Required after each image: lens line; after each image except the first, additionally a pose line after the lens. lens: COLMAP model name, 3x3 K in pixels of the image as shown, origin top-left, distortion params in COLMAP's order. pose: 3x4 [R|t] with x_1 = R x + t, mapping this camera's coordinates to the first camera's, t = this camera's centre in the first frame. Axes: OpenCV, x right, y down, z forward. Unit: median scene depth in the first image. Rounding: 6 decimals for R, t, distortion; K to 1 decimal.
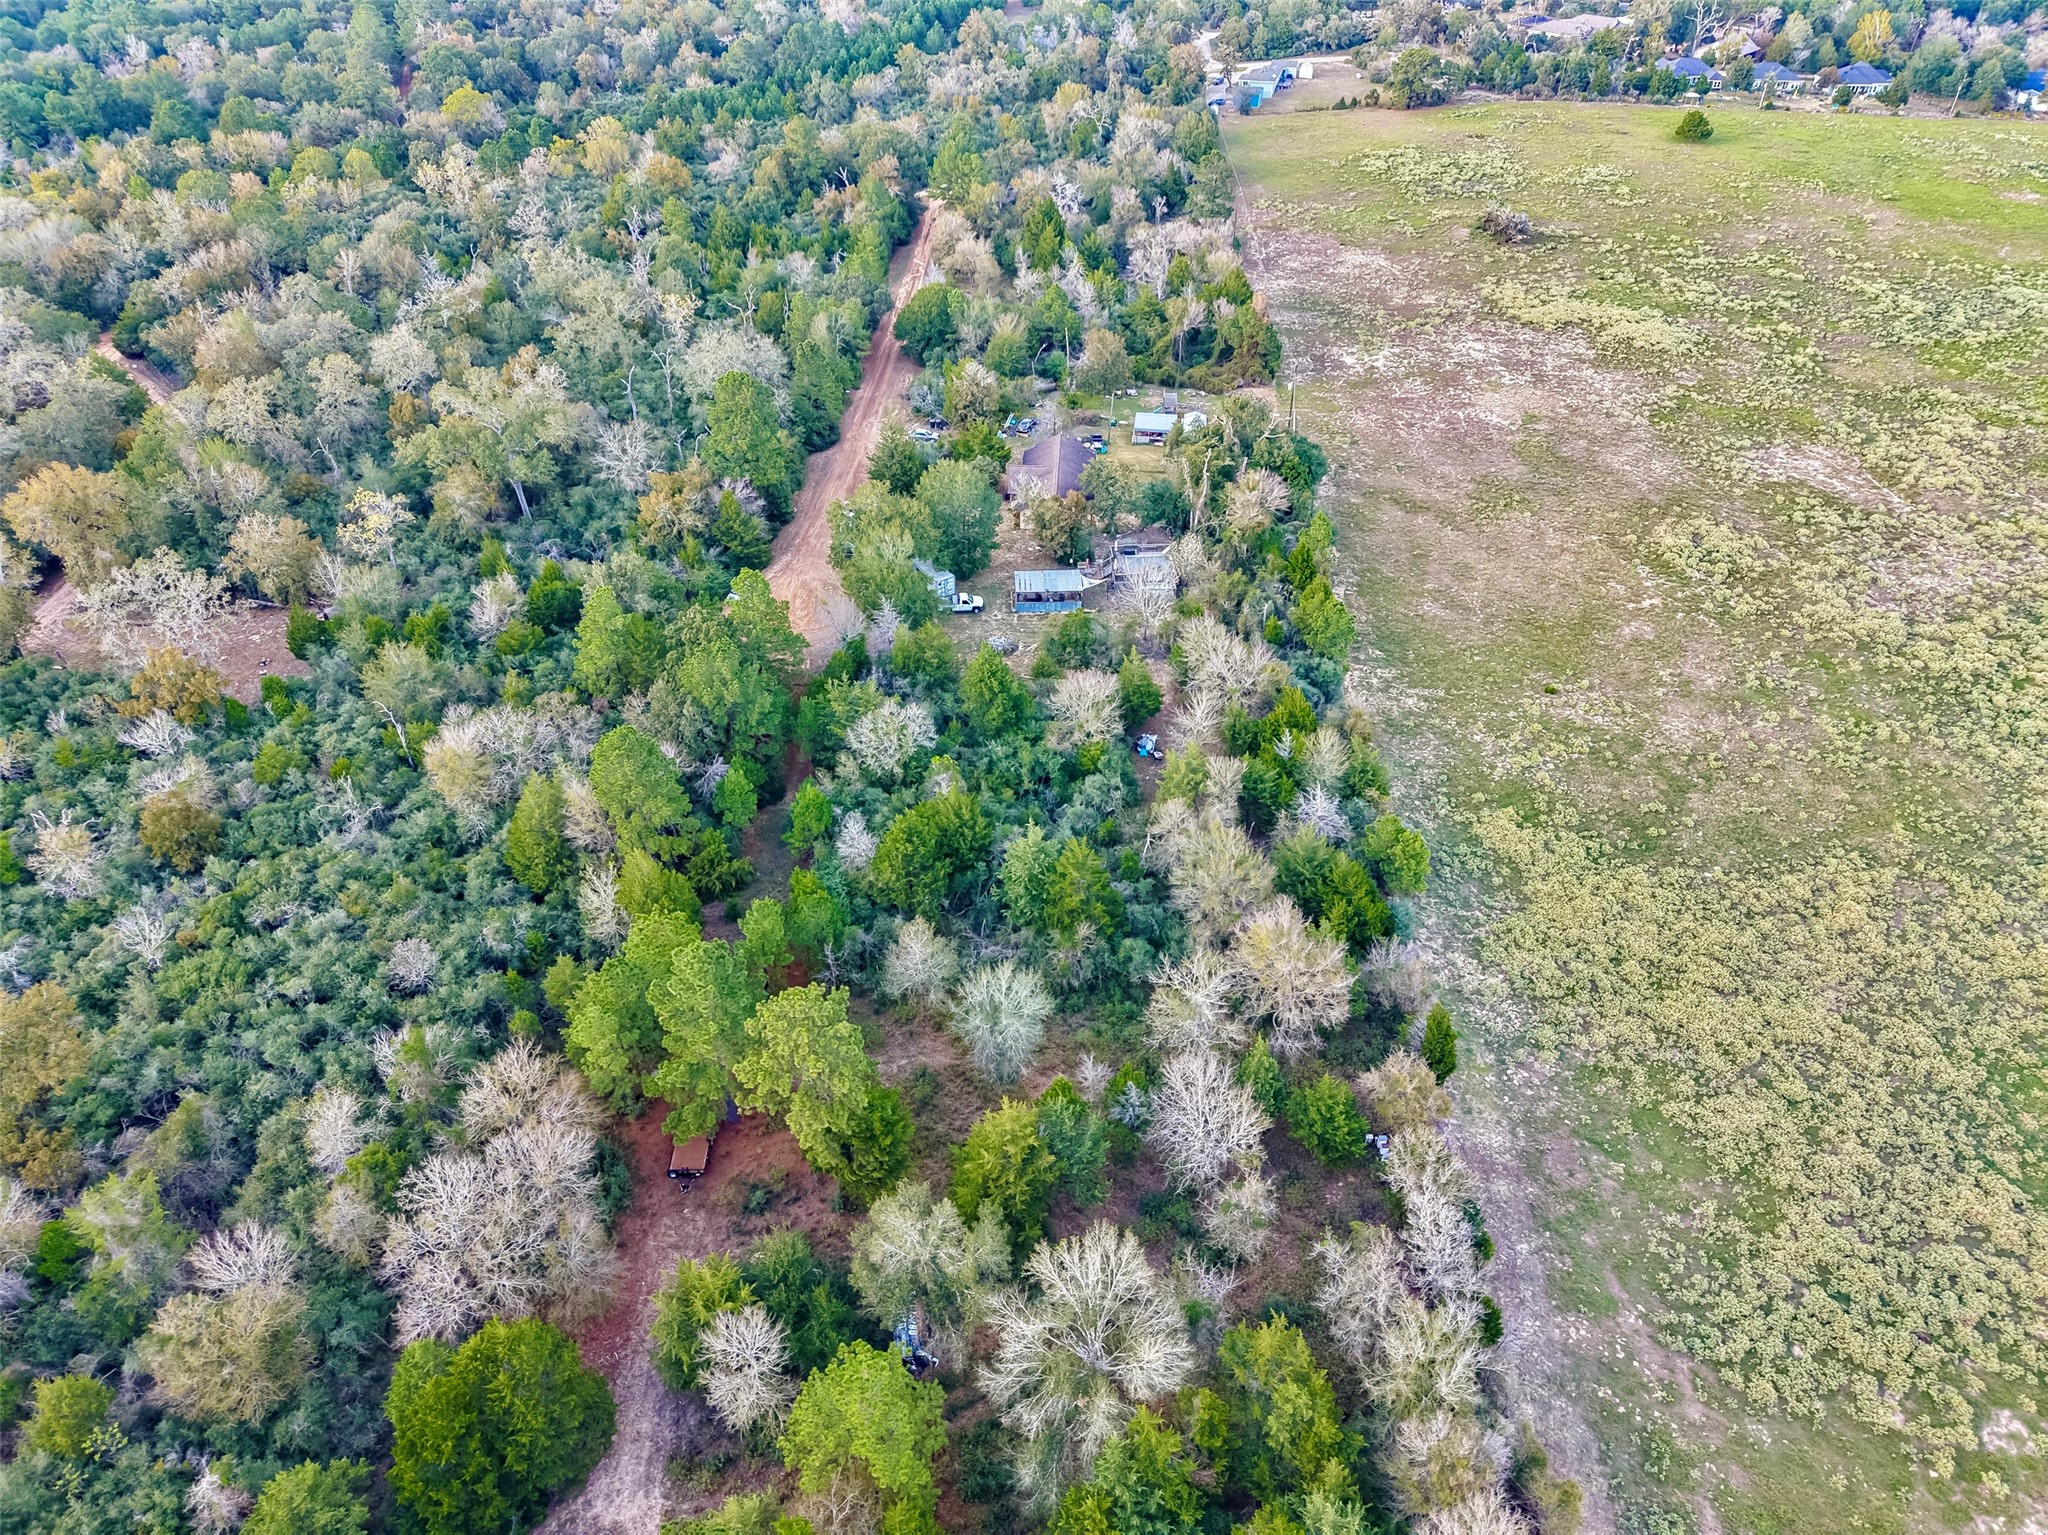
lens RADIAL K [[1371.1, 0, 1015.4], [0, 1371.1, 771.5], [0, 0, 1]] dist [0.004992, -0.004842]
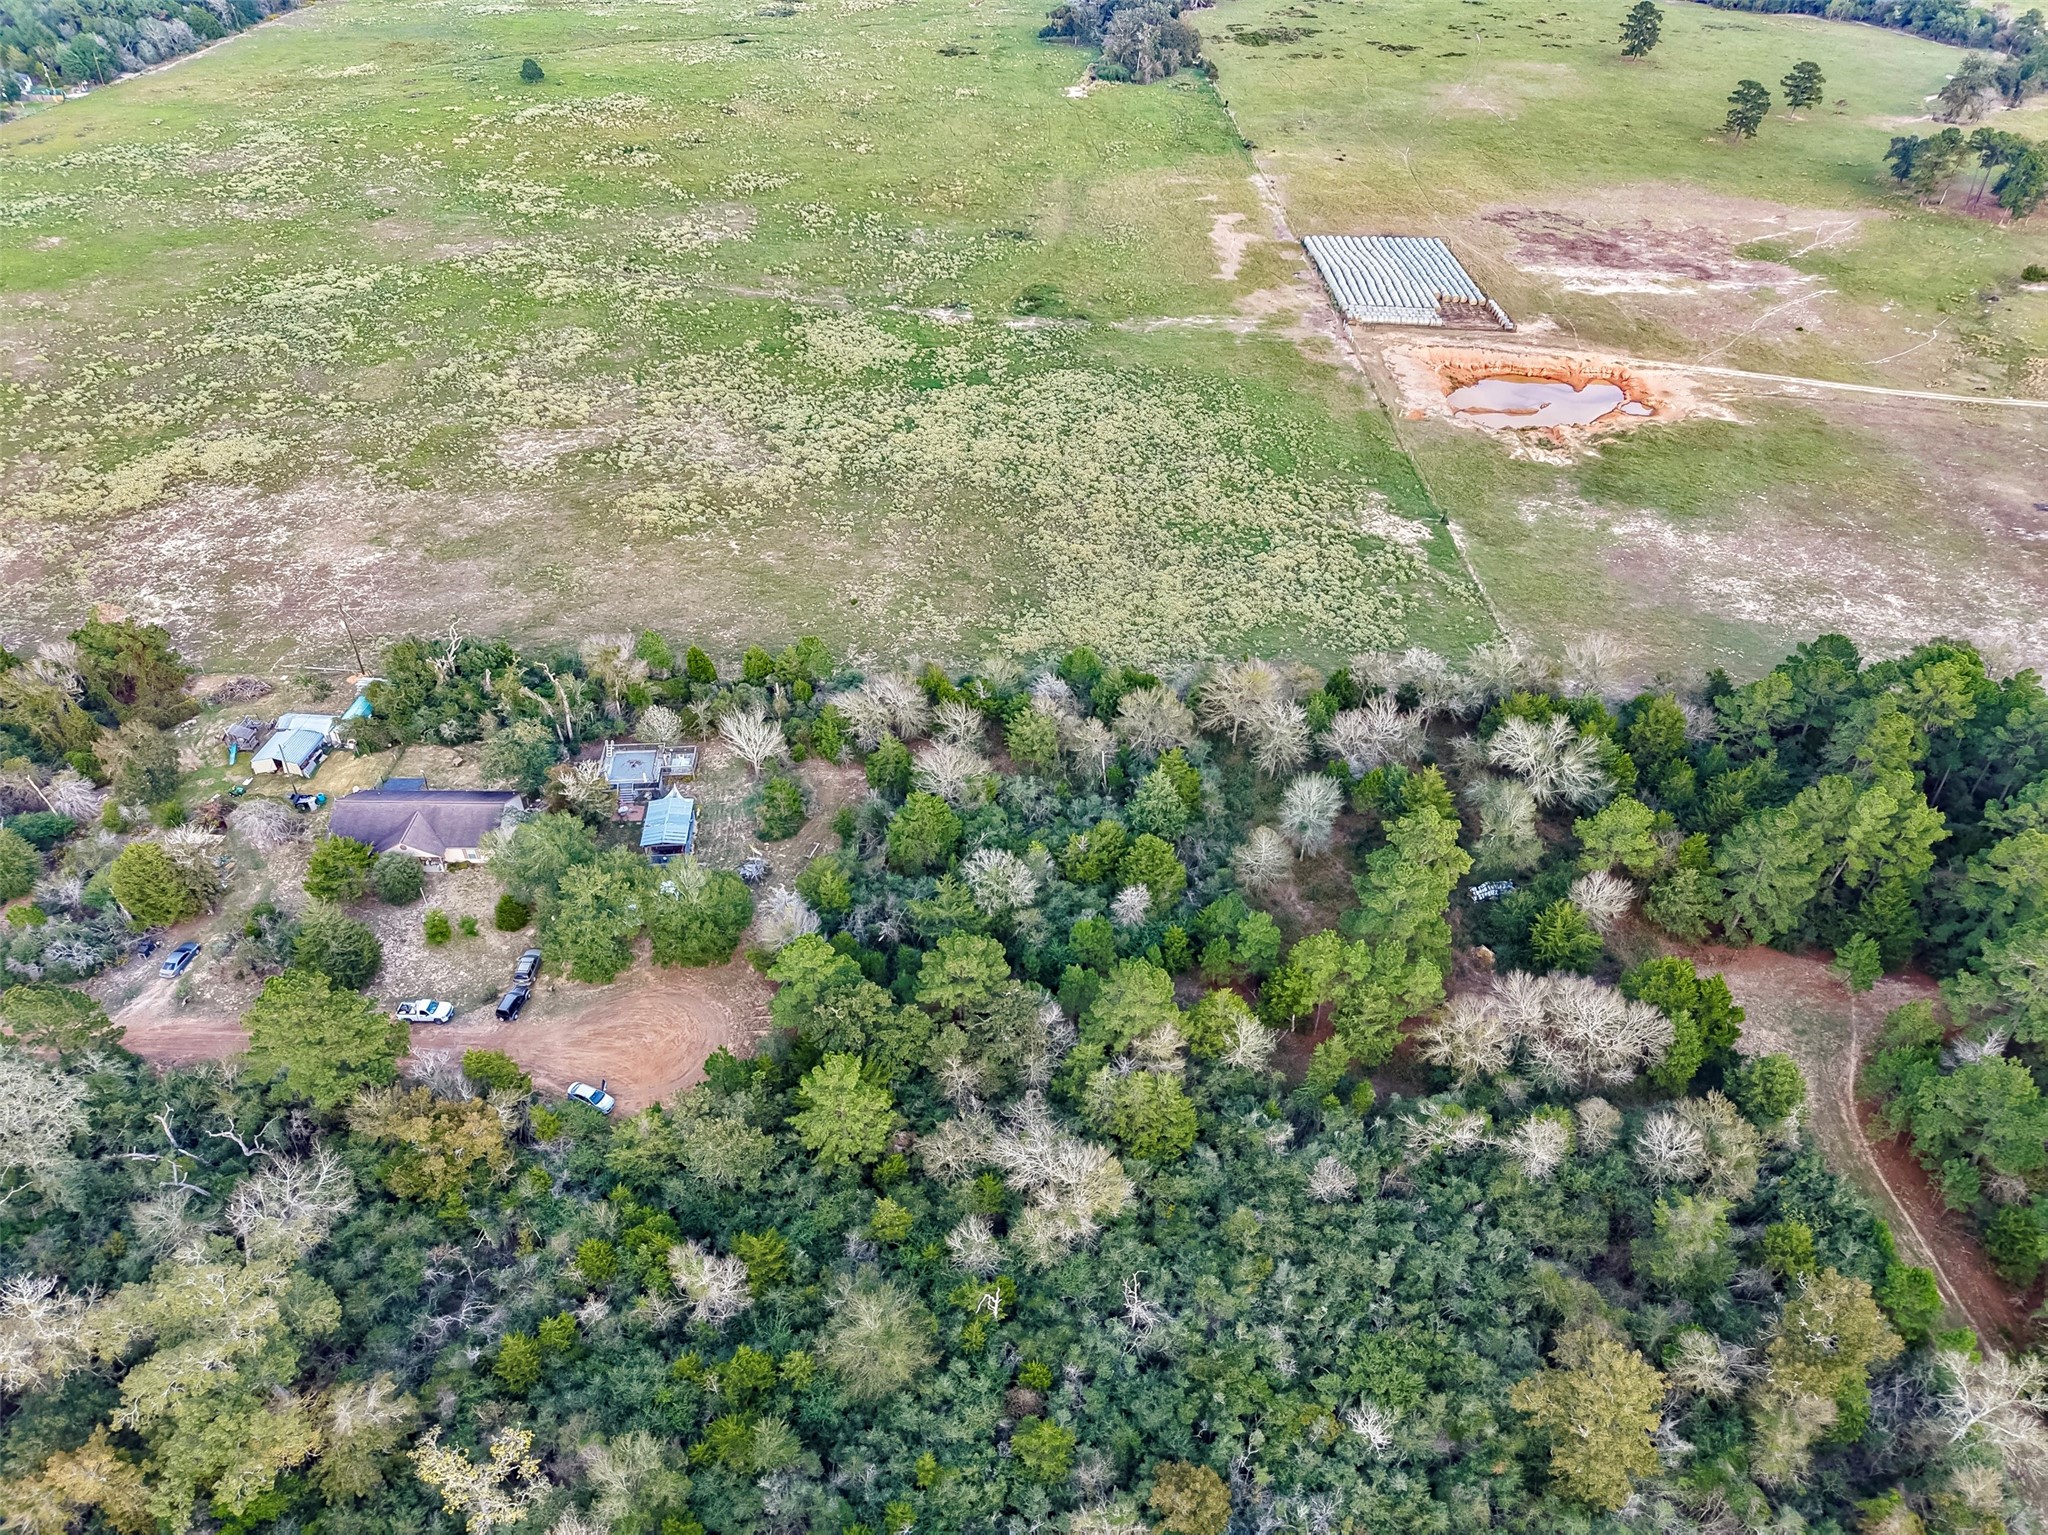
lens RADIAL K [[1373.7, 0, 1019.8], [0, 1373.7, 763.0], [0, 0, 1]] dist [0.012747, -0.010202]
pose [[-0.036744, -0.615954, 0.786925, -0.705094], [0.598688, 0.616932, 0.510849, -0.499833], [-0.800139, 0.489893, 0.346096, 0.430813]]
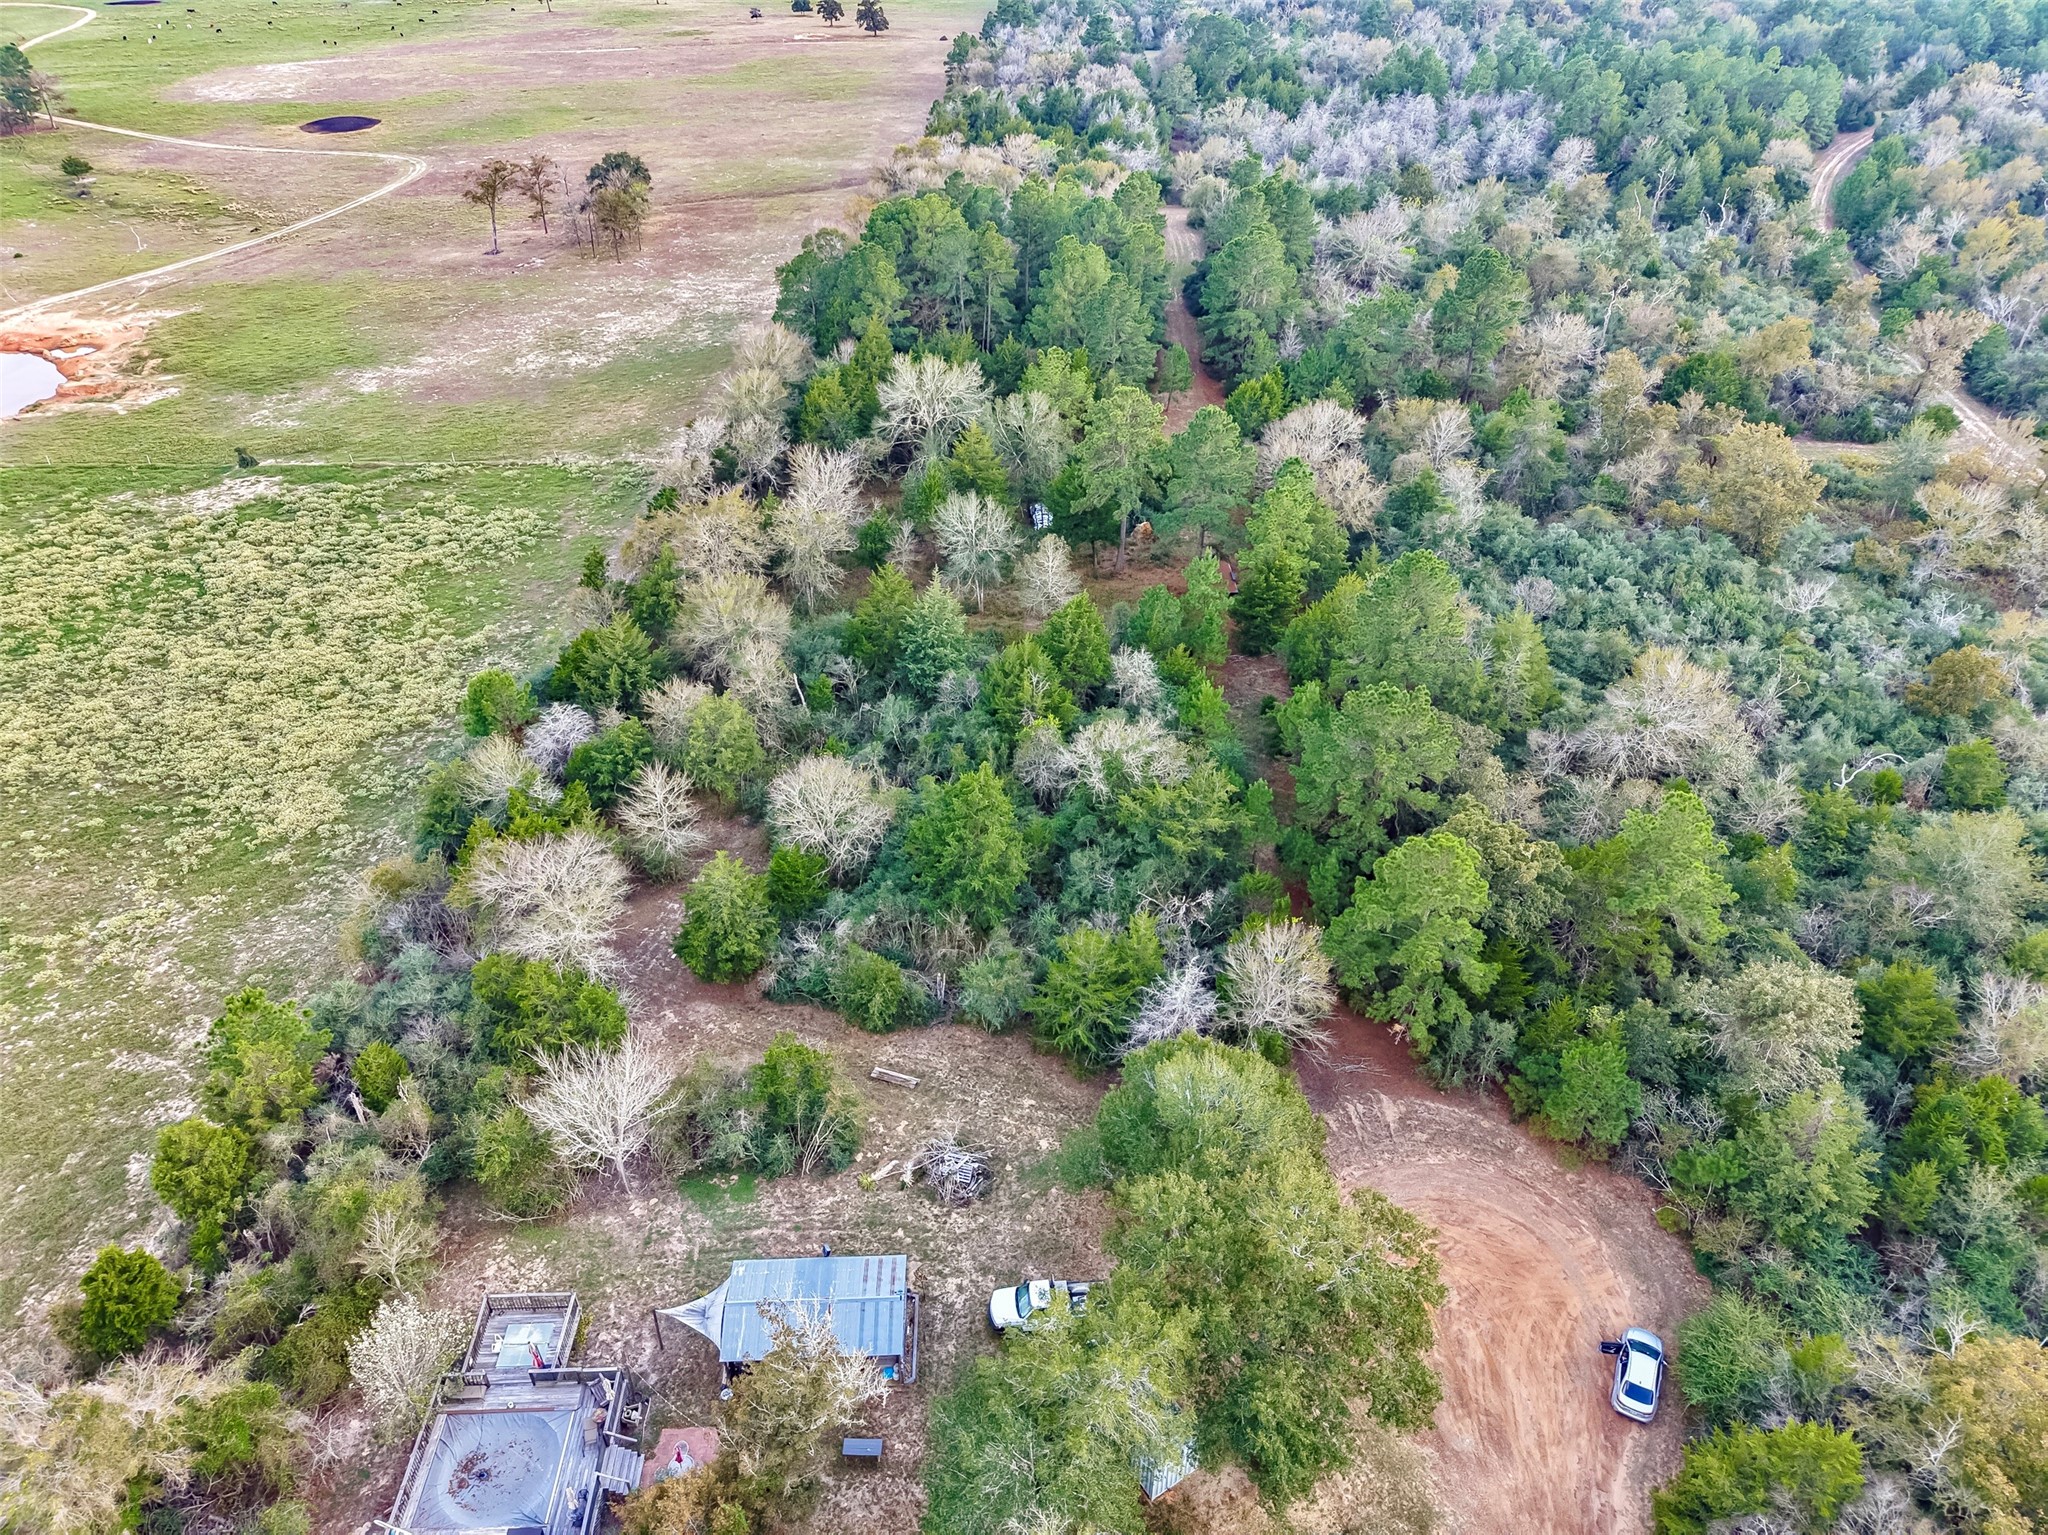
lens RADIAL K [[1373.7, 0, 1019.8], [0, 1373.7, 763.0], [0, 0, 1]] dist [0.012747, -0.010202]
pose [[-0.999988, -0.003472, 0.003401, -0.032720], [0.002104, 0.321618, 0.946867, -0.534031], [-0.004382, 0.946863, -0.321607, 0.952867]]
